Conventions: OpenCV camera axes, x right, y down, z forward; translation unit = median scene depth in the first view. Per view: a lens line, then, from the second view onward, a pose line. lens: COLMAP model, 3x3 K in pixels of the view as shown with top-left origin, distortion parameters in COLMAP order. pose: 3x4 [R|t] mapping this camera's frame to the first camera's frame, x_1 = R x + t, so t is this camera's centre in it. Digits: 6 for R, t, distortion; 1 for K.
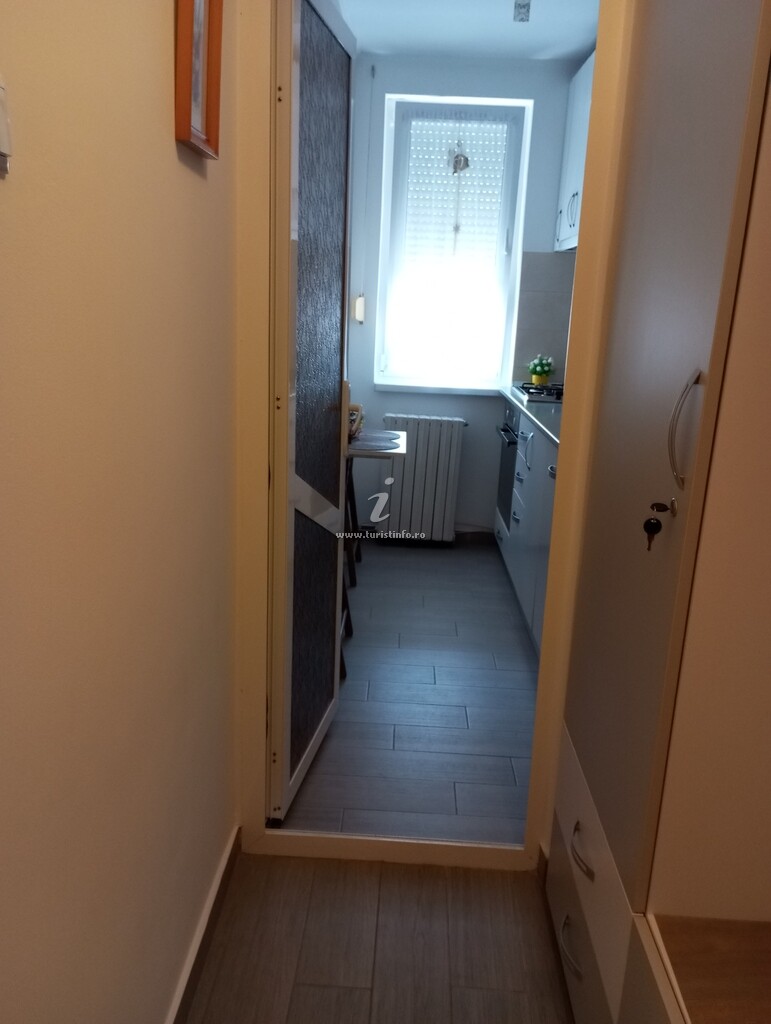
lens RADIAL K [[814.9, 0, 383.9], [0, 814.9, 510.7], [0, 0, 1]] dist [0.041385, -0.003745]
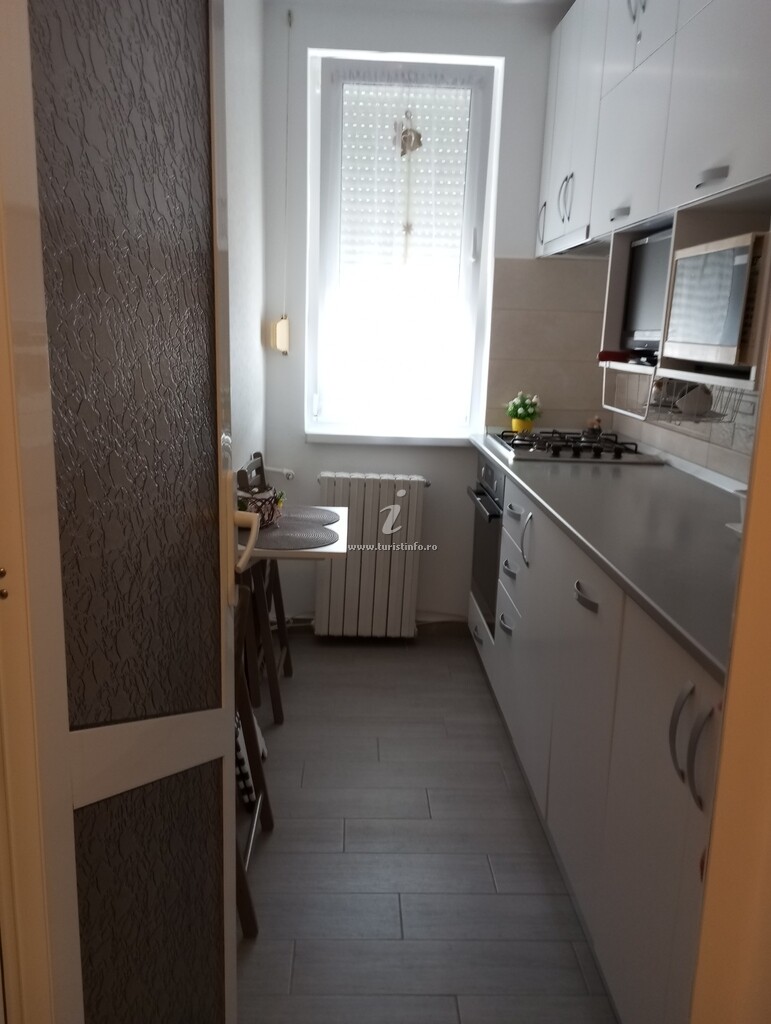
lens RADIAL K [[814.9, 0, 386.2], [0, 814.9, 513.0], [0, 0, 1]] dist [0.041385, -0.003745]
pose [[0.997489, -0.026823, 0.065545, 0.012372], [0.028461, 0.999302, -0.024186, -0.064117], [-0.064851, 0.025991, 0.997556, 0.253549]]
